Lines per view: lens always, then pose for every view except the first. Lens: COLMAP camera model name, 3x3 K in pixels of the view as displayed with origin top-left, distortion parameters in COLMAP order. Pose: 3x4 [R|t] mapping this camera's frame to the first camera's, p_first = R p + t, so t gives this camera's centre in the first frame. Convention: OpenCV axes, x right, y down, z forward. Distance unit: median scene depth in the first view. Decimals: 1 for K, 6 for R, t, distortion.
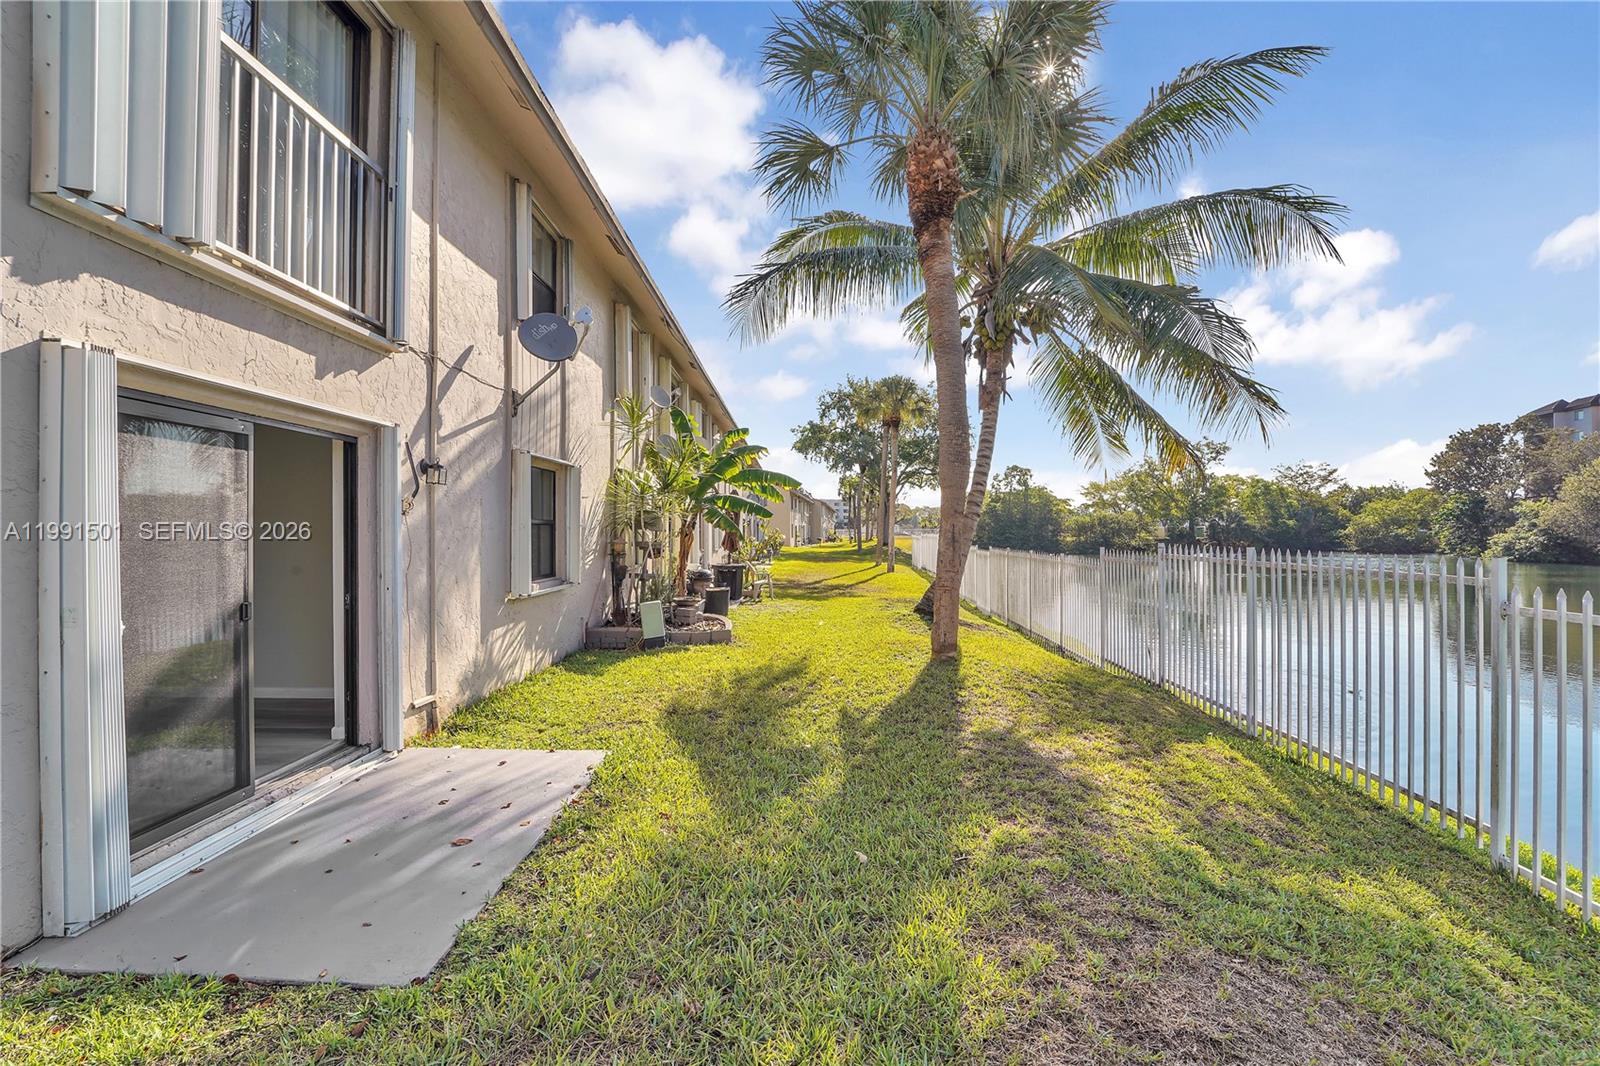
lens RADIAL K [[667.7, 0, 796.9], [0, 667.7, 532.6], [0, 0, 1]] dist [-0.011089, -0.005681]
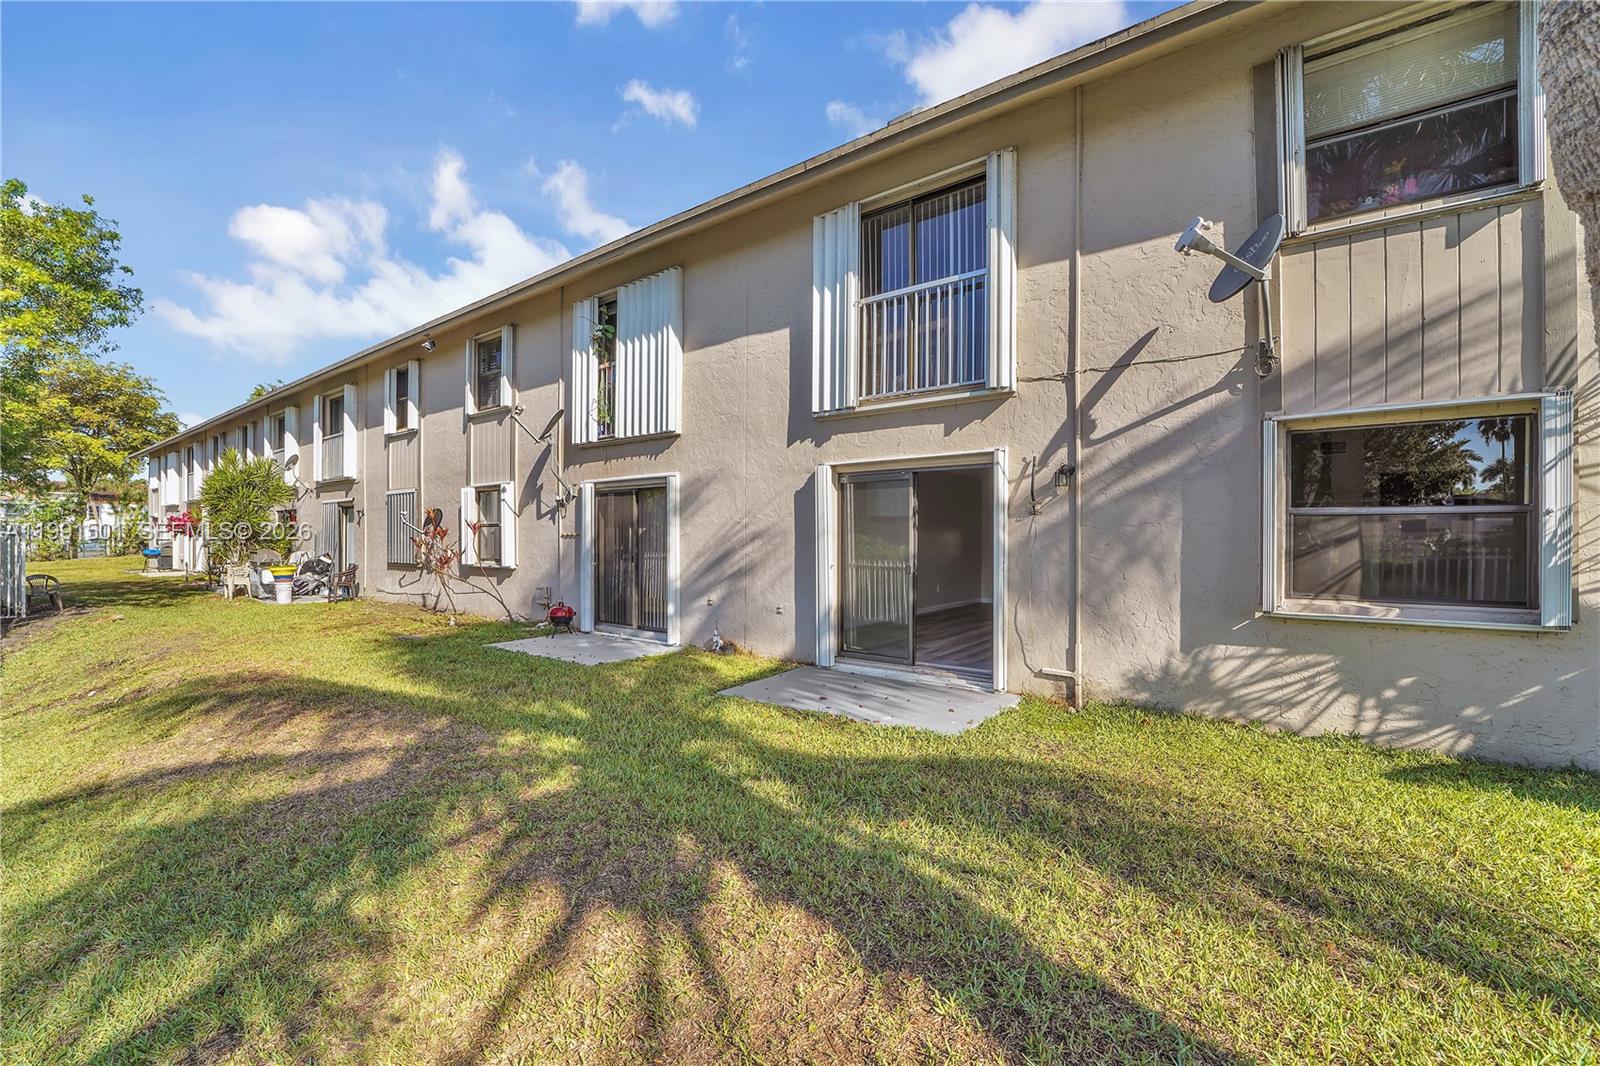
lens RADIAL K [[667.7, 0, 796.9], [0, 667.7, 532.6], [0, 0, 1]] dist [-0.011089, -0.005681]
pose [[-0.597780, 0.013026, -0.801554, 0.660872], [0.008669, 0.999915, 0.009784, -0.009435], [0.801613, -0.001100, -0.597842, 1.340425]]
